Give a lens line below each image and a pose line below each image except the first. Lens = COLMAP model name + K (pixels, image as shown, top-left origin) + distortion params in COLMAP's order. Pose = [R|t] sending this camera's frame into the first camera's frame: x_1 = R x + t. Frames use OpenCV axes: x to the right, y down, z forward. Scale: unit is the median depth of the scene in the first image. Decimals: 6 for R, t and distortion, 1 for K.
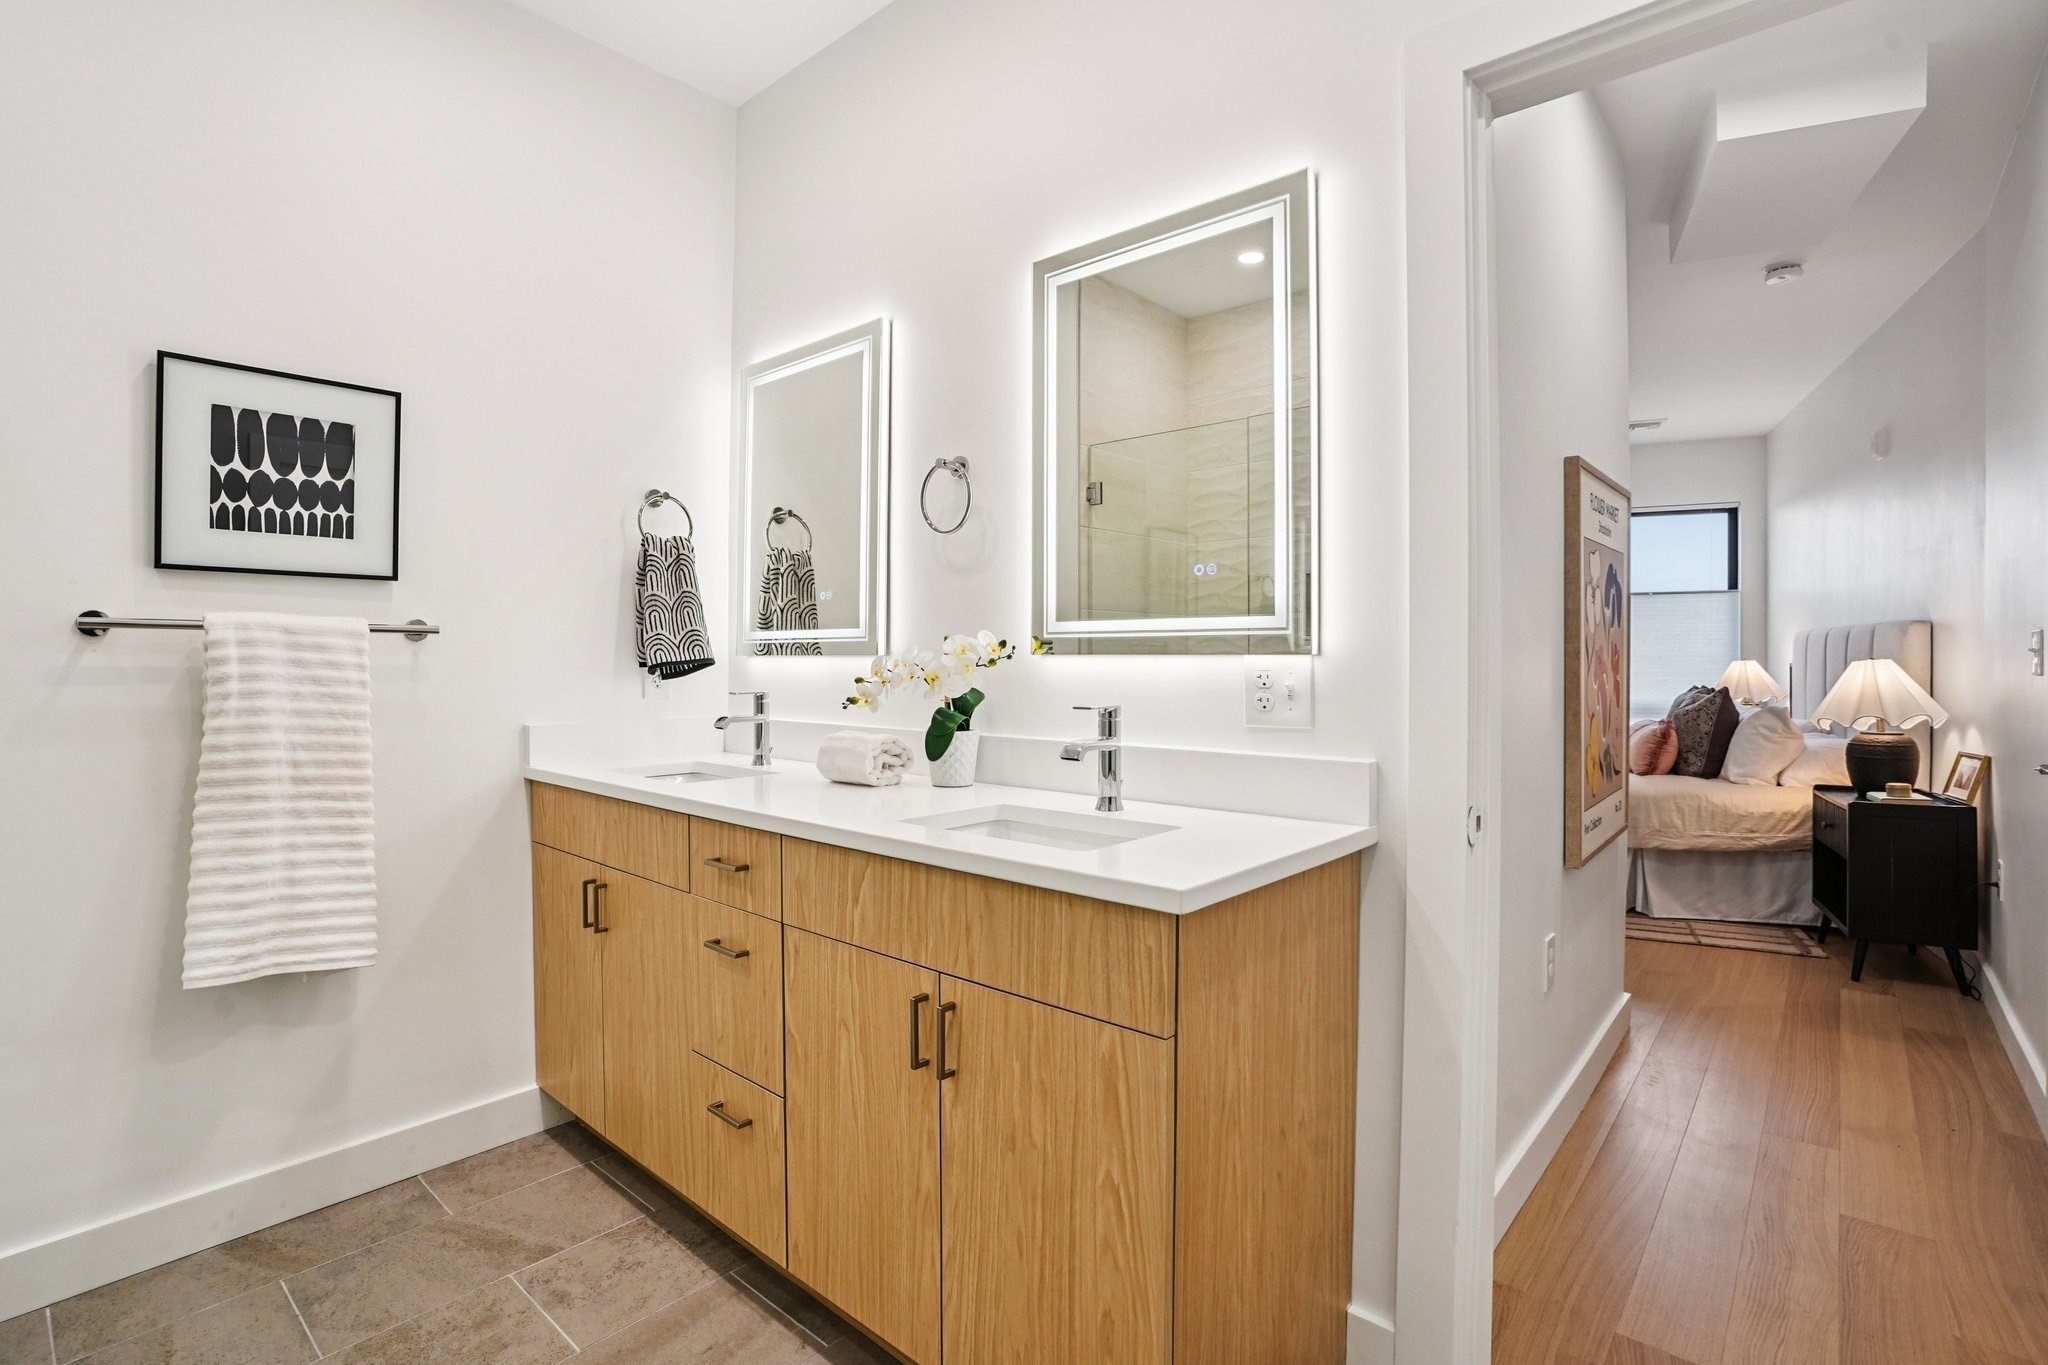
lens RADIAL K [[967.8, 0, 1022.6], [0, 967.8, 676.1], [0, 0, 1]] dist [-0.056917, 0.014229]
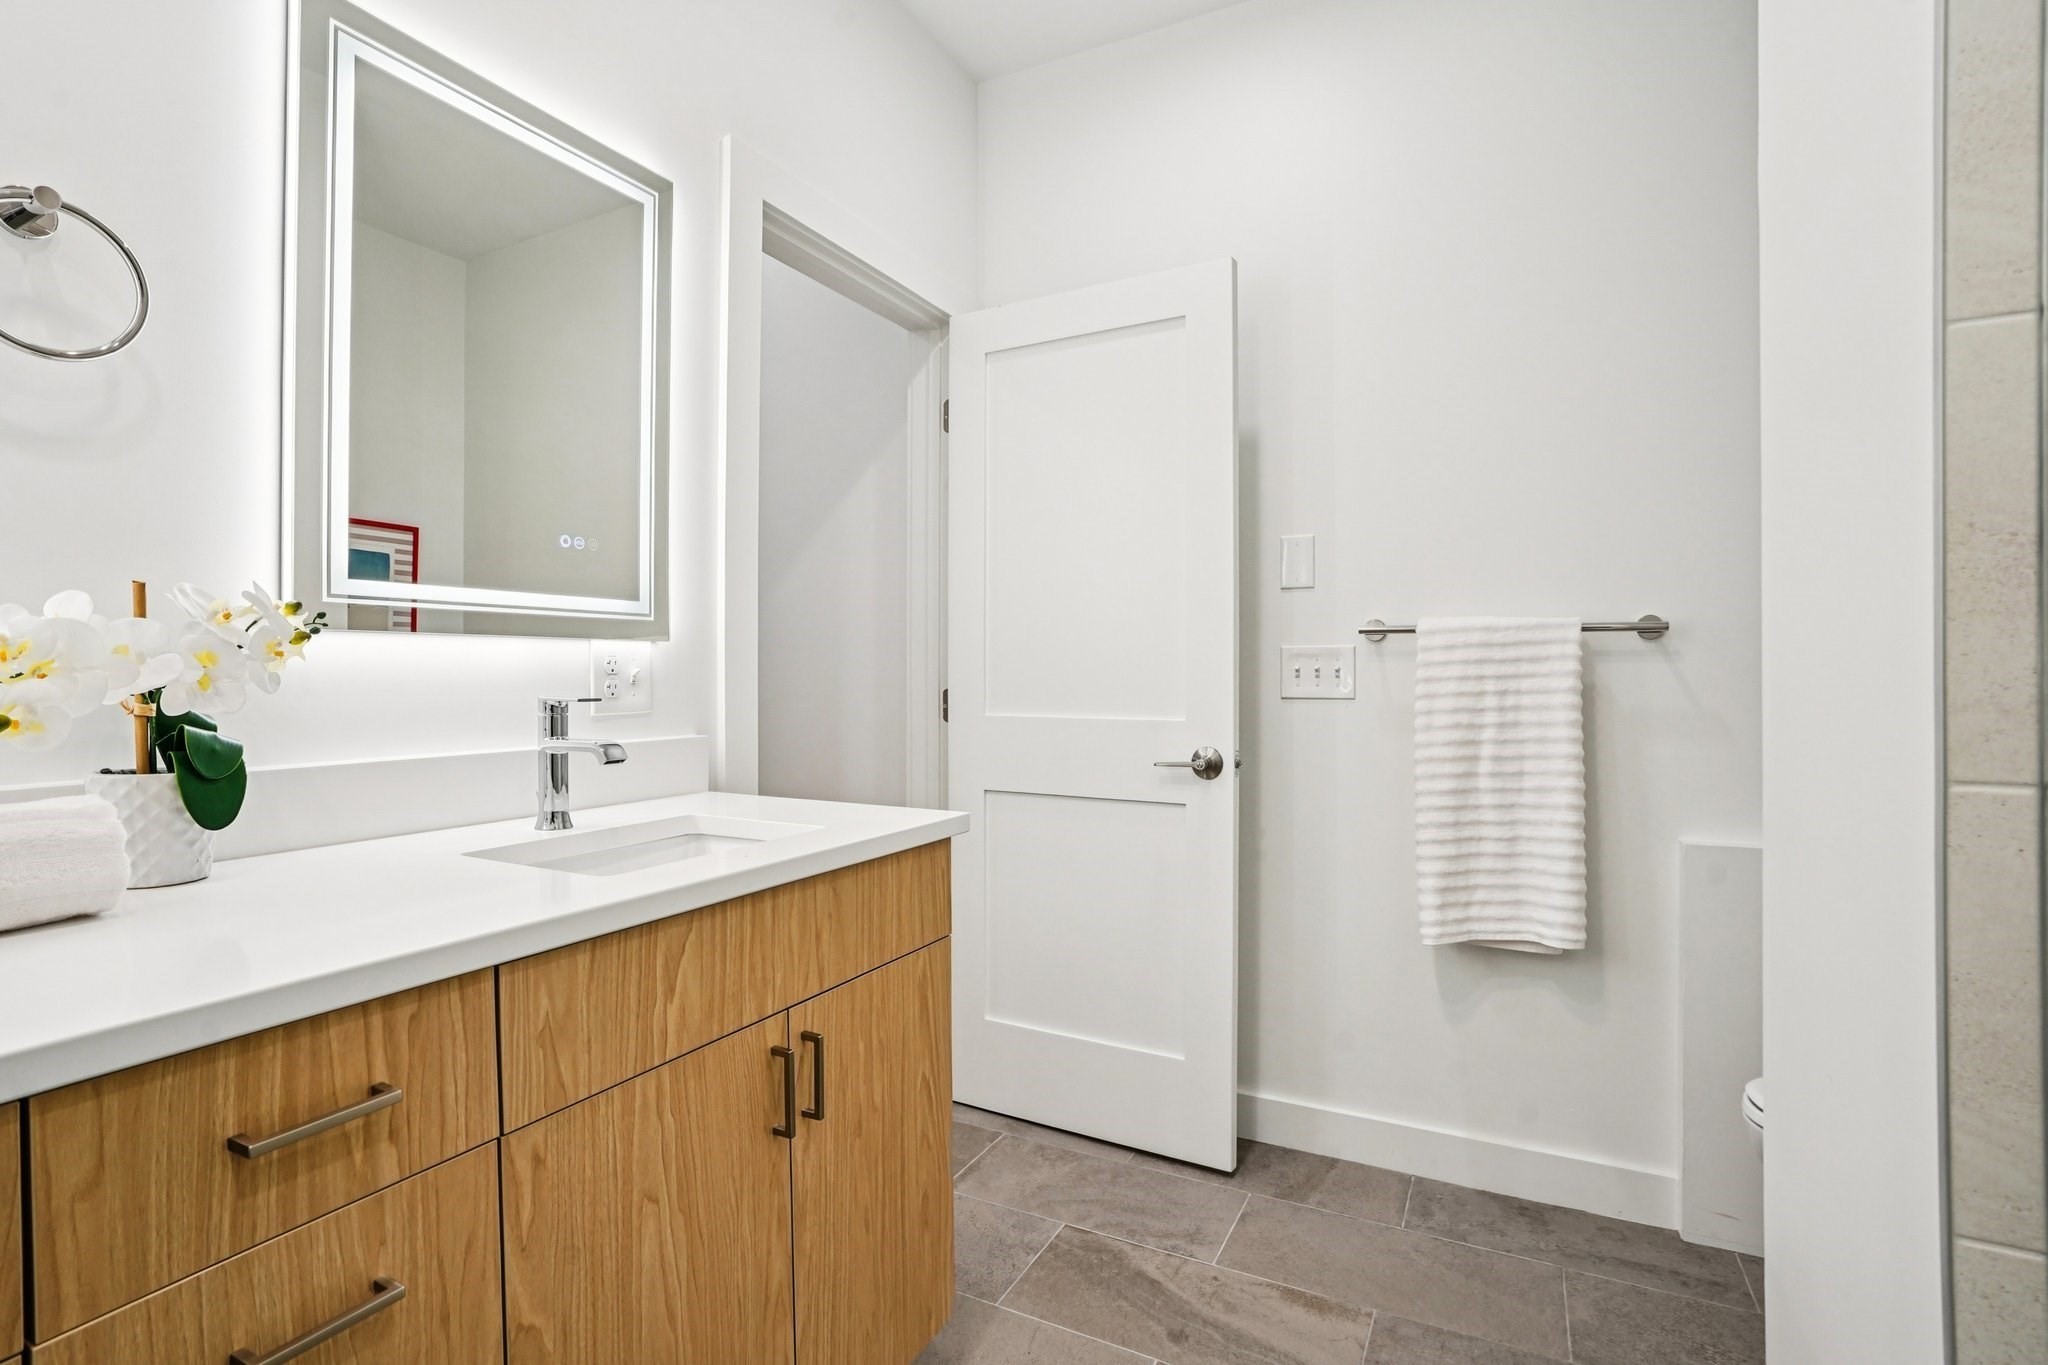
lens RADIAL K [[967.8, 0, 1027.5], [0, 967.8, 672.9], [0, 0, 1]] dist [-0.056917, 0.014229]
pose [[-0.233459, -0.006350, 0.972346, -0.714652], [0.014104, 0.999851, 0.009917, 0.006616], [-0.972264, 0.016029, -0.233335, 0.744294]]
